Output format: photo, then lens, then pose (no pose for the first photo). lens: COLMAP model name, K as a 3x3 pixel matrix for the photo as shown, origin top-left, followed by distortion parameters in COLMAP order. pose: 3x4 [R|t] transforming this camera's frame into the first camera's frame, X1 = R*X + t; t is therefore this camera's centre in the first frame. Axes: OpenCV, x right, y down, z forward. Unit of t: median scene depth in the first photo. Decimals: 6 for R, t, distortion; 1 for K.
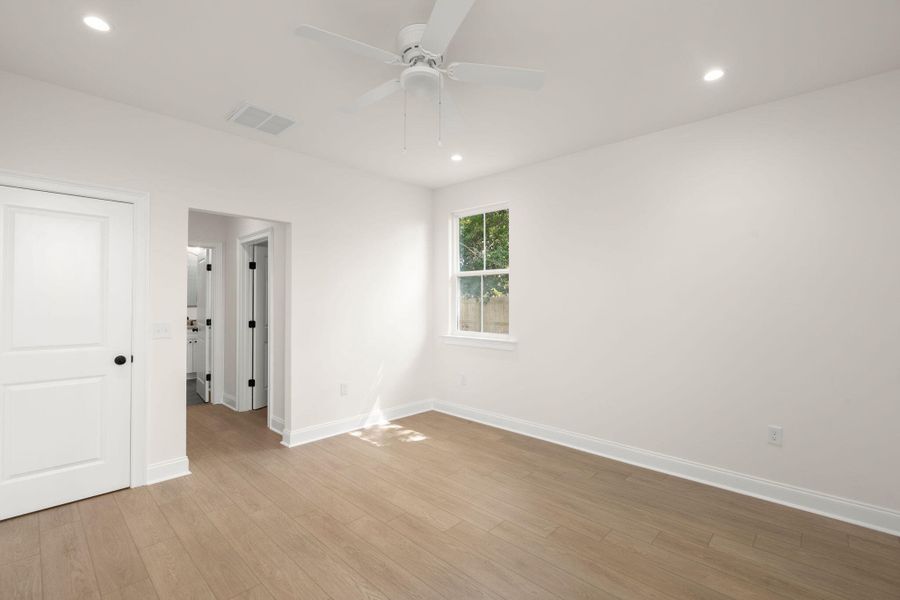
lens RADIAL K [[404.9, 0, 450.1], [0, 404.9, 304.0], [0, 0, 1]] dist [-0.001842, 0.001604]
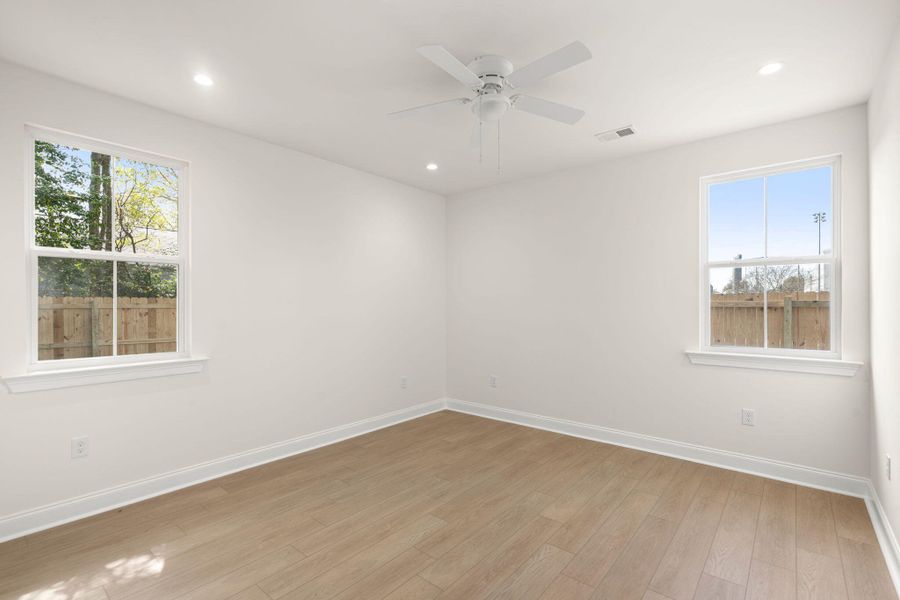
lens RADIAL K [[404.9, 0, 447.6], [0, 404.9, 301.3], [0, 0, 1]] dist [-0.001842, 0.001604]
pose [[-0.057710, 0.008909, 0.998294, -0.554936], [0.008481, 0.999928, -0.008433, -0.001705], [-0.998297, 0.007980, -0.057782, 0.549609]]
